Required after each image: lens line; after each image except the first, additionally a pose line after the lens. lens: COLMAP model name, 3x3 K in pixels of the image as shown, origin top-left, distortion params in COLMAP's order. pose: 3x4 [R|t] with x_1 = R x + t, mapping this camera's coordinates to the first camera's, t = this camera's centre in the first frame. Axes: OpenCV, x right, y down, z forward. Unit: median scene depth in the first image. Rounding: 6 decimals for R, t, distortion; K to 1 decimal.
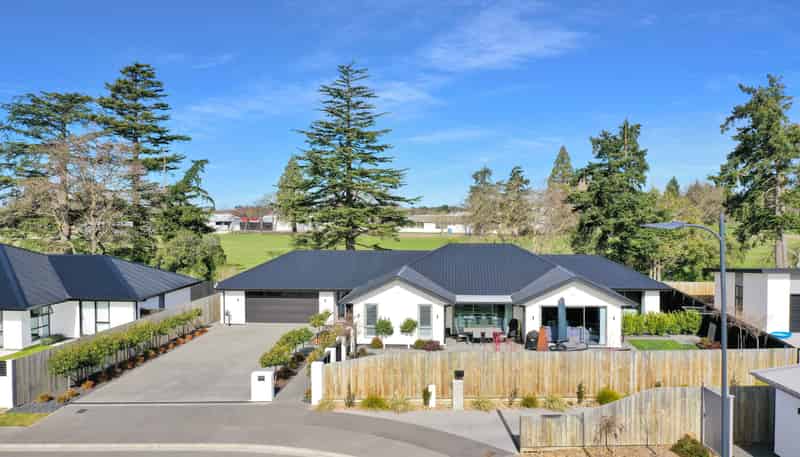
lens RADIAL K [[627.0, 0, 399.6], [0, 627.0, 230.2], [0, 0, 1]] dist [-0.010670, 0.004056]
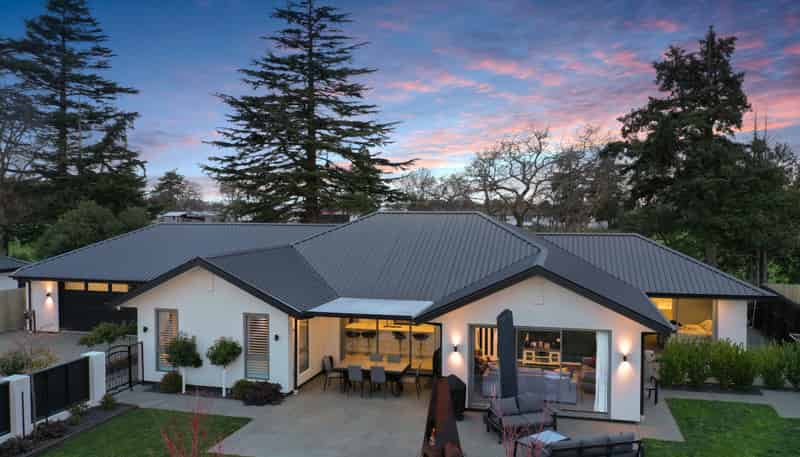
lens RADIAL K [[627.0, 0, 398.4], [0, 627.0, 231.5], [0, 0, 1]] dist [-0.010670, 0.004056]
pose [[0.986148, 0.010077, -0.165563, 0.166346], [-0.008849, 0.999928, 0.008149, 0.029833], [0.165633, -0.006571, 0.986166, 0.338807]]
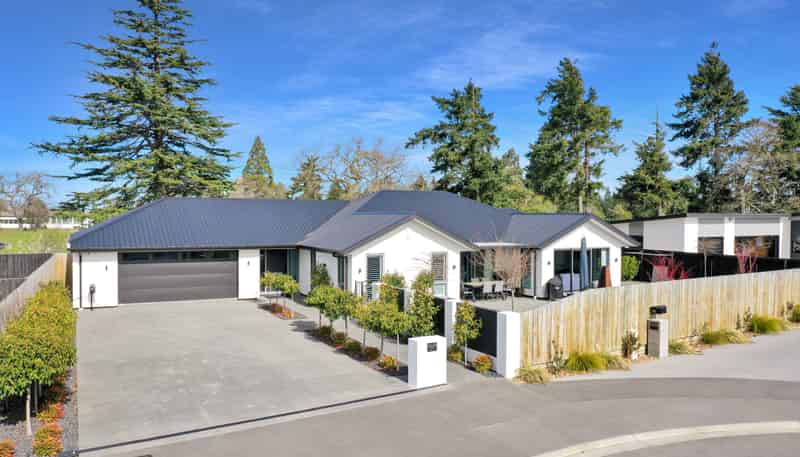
lens RADIAL K [[627.0, 0, 399.4], [0, 627.0, 231.2], [0, 0, 1]] dist [-0.010670, 0.004056]
pose [[0.841586, -0.005948, 0.540090, -0.279822], [0.009770, 0.999943, -0.004211, 0.064640], [-0.540035, 0.008821, 0.841597, 0.258477]]
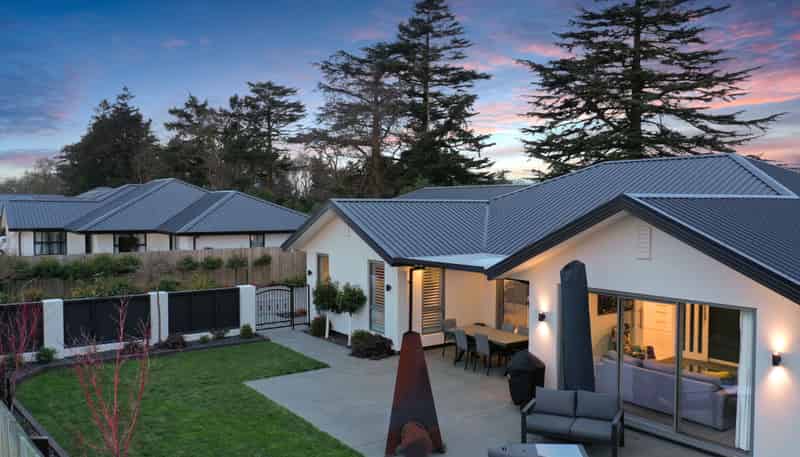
lens RADIAL K [[627.0, 0, 395.9], [0, 627.0, 230.8], [0, 0, 1]] dist [-0.010670, 0.004056]
pose [[0.650947, 0.031916, -0.758452, 0.285476], [-0.025029, 0.999475, 0.020577, 0.057098], [0.758711, 0.005589, 0.651404, 0.468646]]
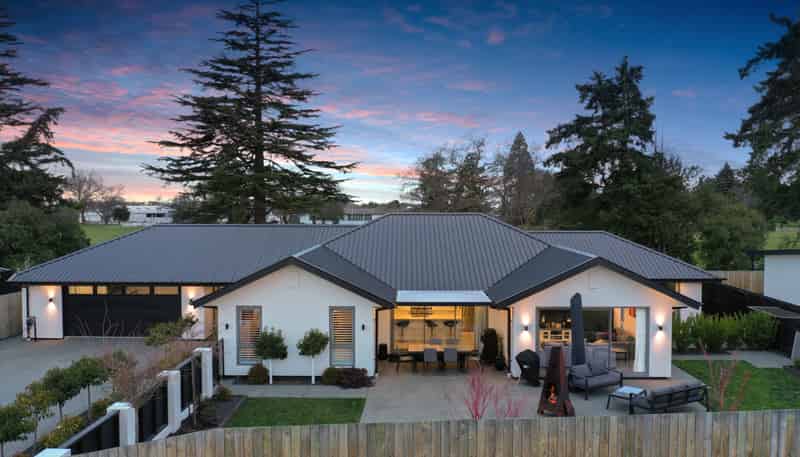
lens RADIAL K [[627.0, 0, 400.4], [0, 627.0, 231.0], [0, 0, 1]] dist [-0.010670, 0.004056]
pose [[0.996843, 0.001555, 0.079383, 0.032849], [-0.002081, 0.999976, 0.006546, 0.030138], [-0.079371, -0.006691, 0.996823, 0.281954]]
